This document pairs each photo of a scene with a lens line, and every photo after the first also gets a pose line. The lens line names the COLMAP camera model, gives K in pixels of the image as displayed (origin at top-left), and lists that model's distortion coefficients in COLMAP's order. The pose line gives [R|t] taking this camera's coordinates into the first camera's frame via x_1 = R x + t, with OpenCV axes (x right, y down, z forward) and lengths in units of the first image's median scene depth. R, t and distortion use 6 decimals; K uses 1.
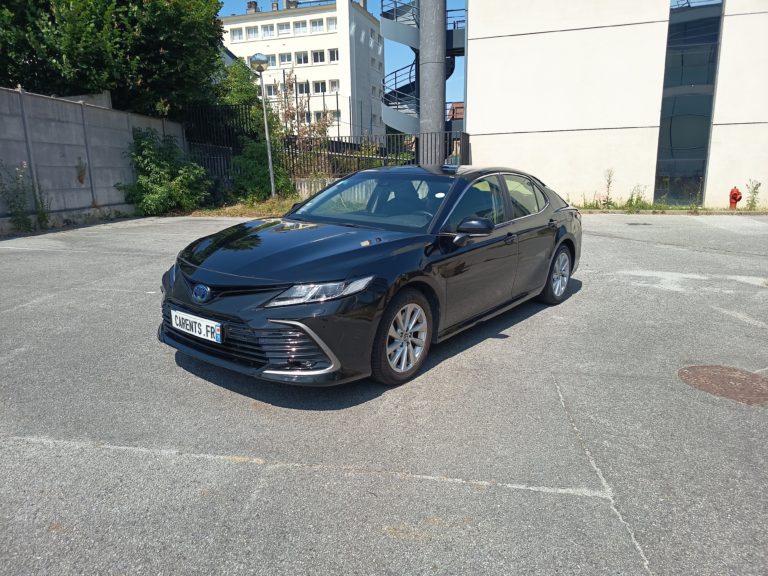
lens RADIAL K [[526.8, 0, 381.2], [0, 526.8, 288.8], [0, 0, 1]] dist [0.001705, -0.001643]
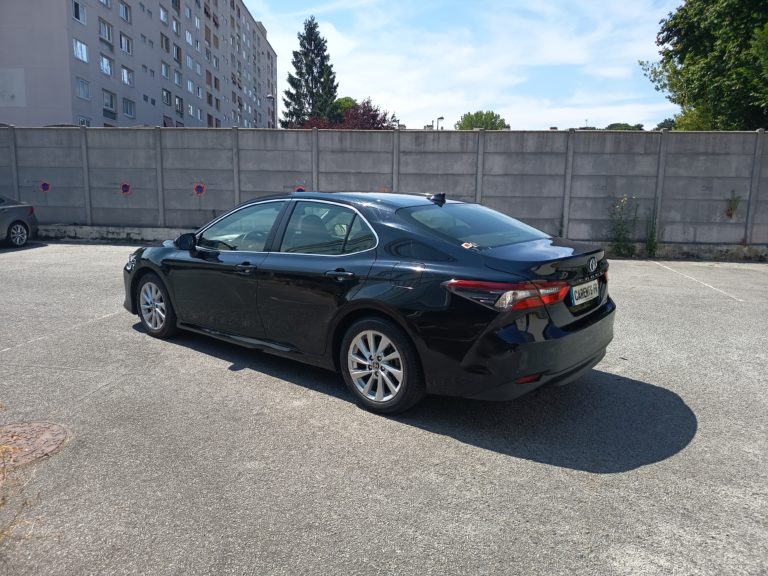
lens RADIAL K [[533.3, 0, 386.6], [0, 533.3, 288.9], [0, 0, 1]] dist [0.059060, -0.085786]
pose [[-0.018582, 0.161304, -0.986730, 0.432945], [-0.230565, 0.959609, 0.161212, -0.099943], [0.972879, 0.230501, 0.019359, 0.453536]]
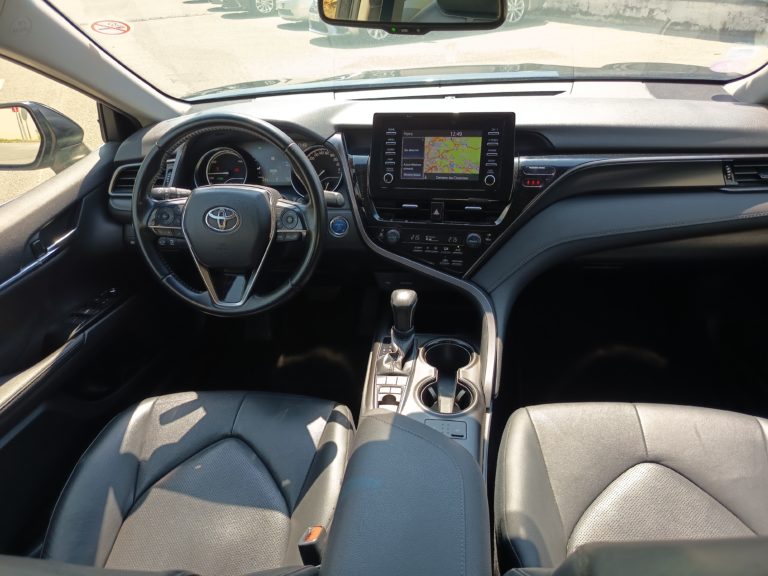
lens RADIAL K [[529.1, 0, 383.2], [0, 529.1, 291.3], [0, 0, 1]] dist [0.053289, -0.062075]
pose [[-0.866162, 0.287511, -0.408781, 0.046211], [-0.073590, 0.735658, 0.673344, -0.087604], [0.494316, 0.613307, -0.616041, 0.429299]]
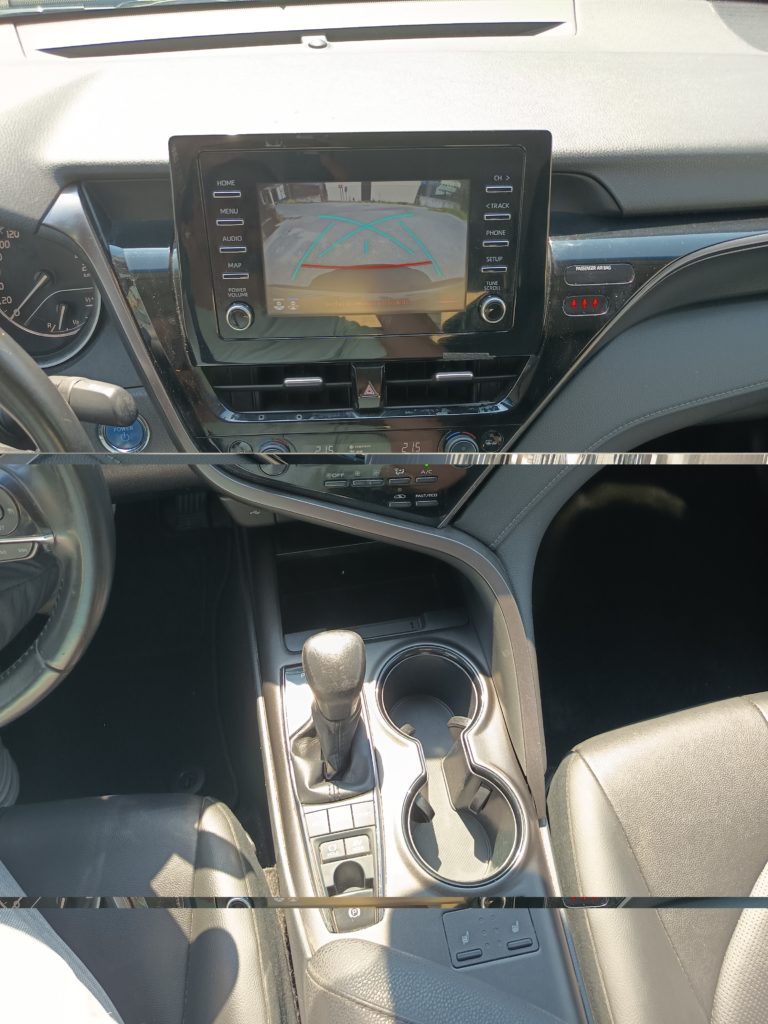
lens RADIAL K [[705.5, 0, 380.0], [0, 705.5, 510.1], [0, 0, 1]] dist [0.053289, -0.062075]
pose [[-0.670162, 0.548804, -0.499697, 0.028750], [-0.198886, 0.515847, 0.833274, -0.076377], [0.715072, 0.657812, -0.236551, 0.392013]]
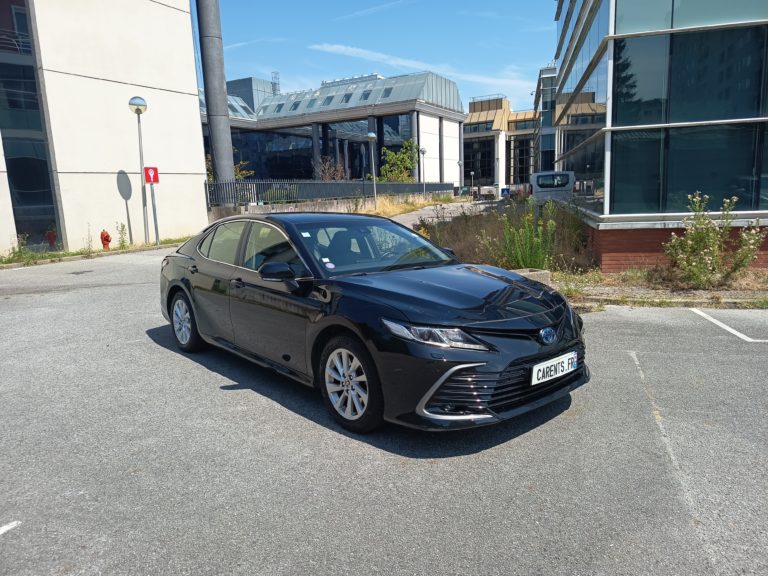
lens RADIAL K [[518.1, 0, 401.4], [0, 518.1, 288.3], [0, 0, 1]] dist [0.117406, -0.208671]
pose [[0.177106, -0.165386, 0.970196, -0.357008], [0.245040, 0.962147, 0.119282, -0.071169], [-0.953199, 0.216611, 0.210928, 0.271708]]
